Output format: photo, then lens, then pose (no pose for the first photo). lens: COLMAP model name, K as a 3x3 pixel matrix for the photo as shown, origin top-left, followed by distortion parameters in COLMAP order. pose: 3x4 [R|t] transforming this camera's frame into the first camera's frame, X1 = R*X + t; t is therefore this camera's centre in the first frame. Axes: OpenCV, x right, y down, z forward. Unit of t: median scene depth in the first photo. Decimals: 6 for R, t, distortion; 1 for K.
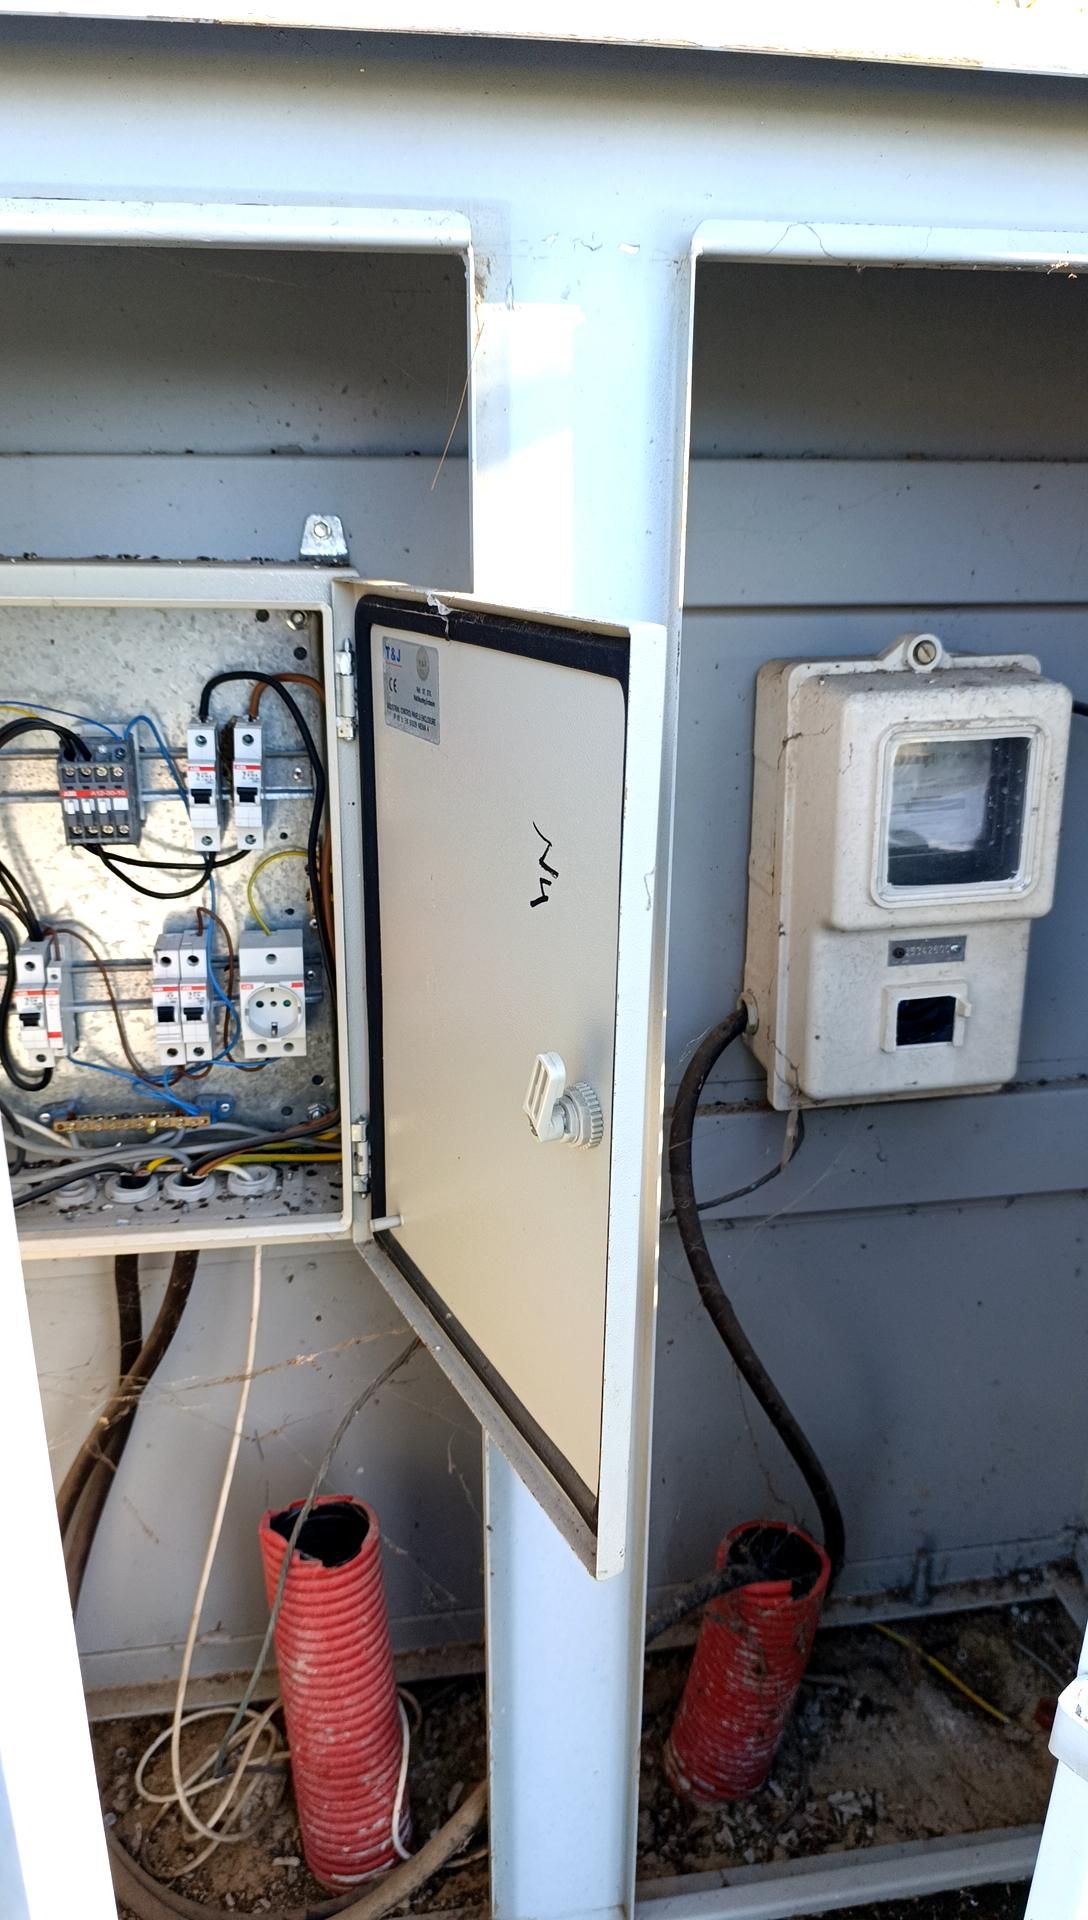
lens RADIAL K [[1240.0, 0, 544.0], [0, 1240.0, 960.0], [0, 0, 1]] dist [0.002171, -0.049046]
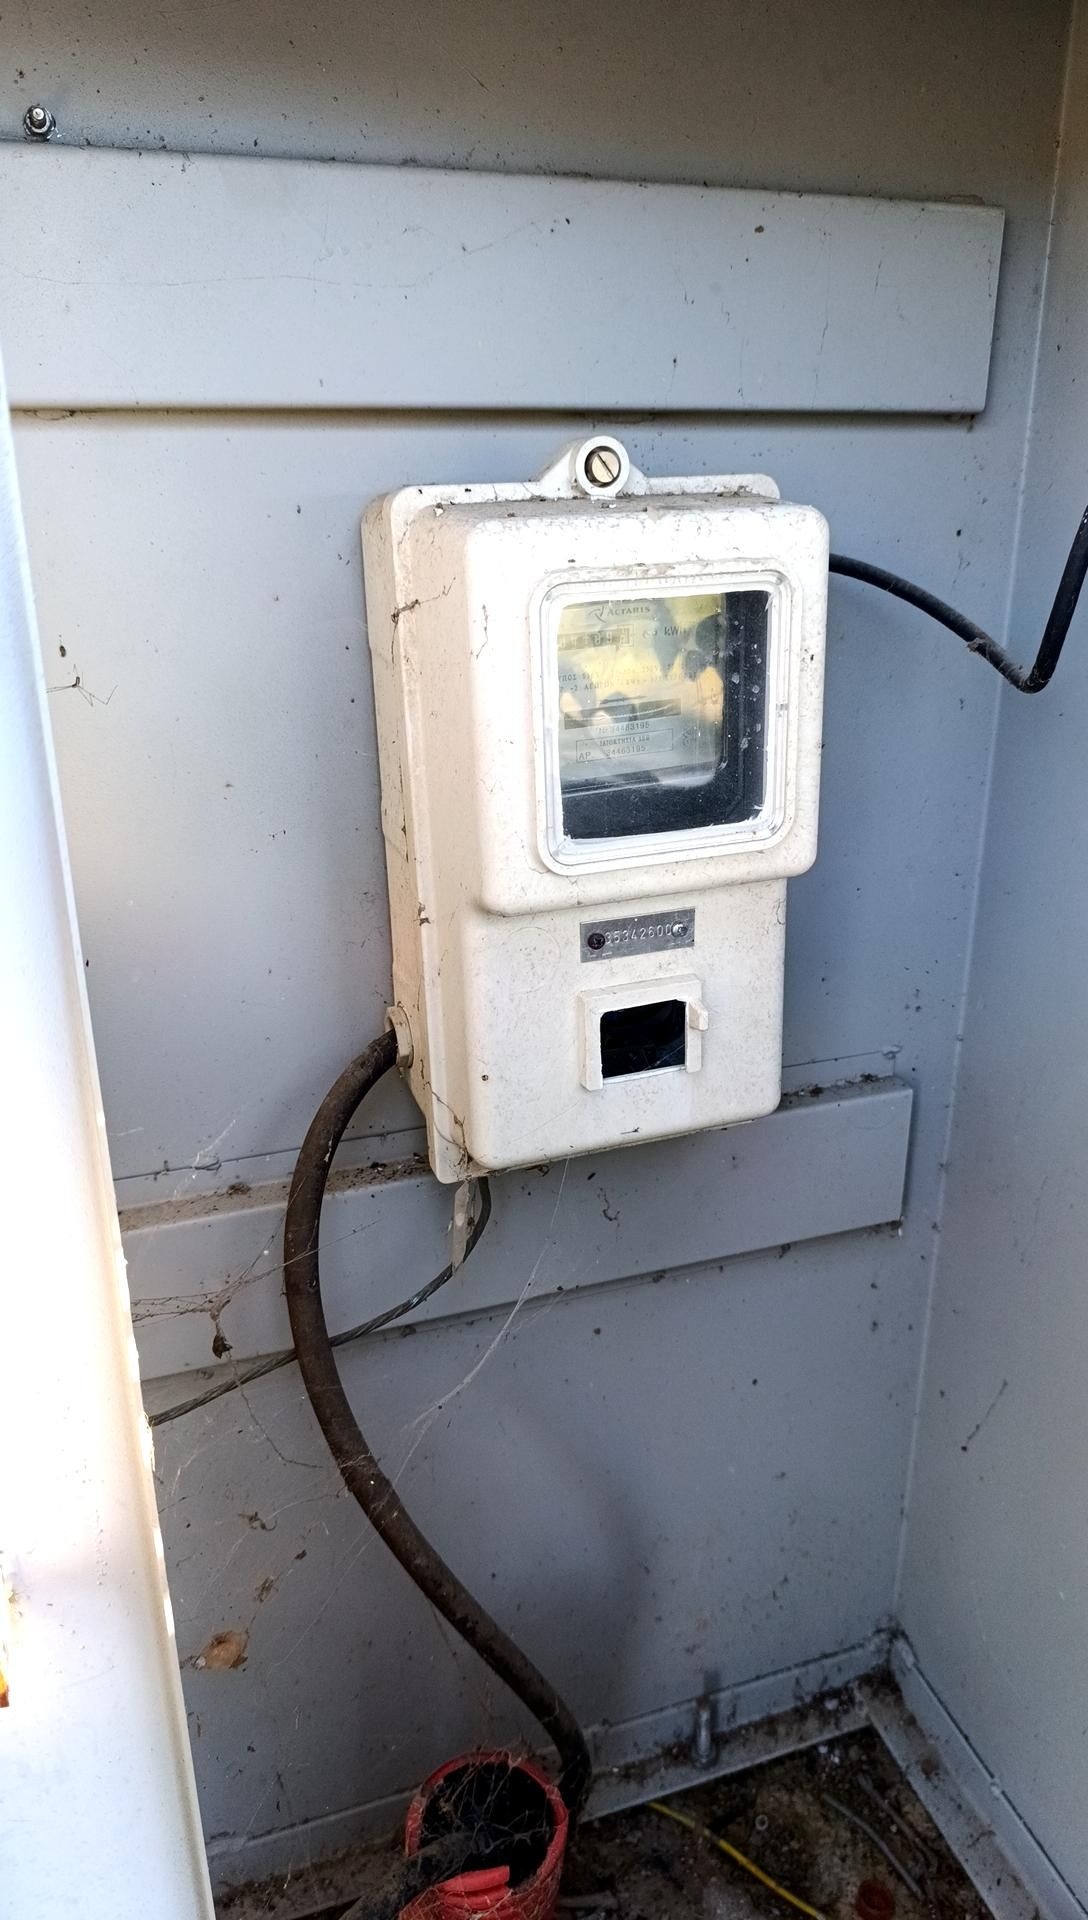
lens RADIAL K [[1240.0, 0, 544.0], [0, 1240.0, 960.0], [0, 0, 1]] dist [0.002171, -0.049046]
pose [[0.982908, -0.070744, 0.169961, 0.136790], [0.065099, 0.997133, 0.038564, -0.020960], [-0.172202, -0.026841, 0.984696, 0.336842]]
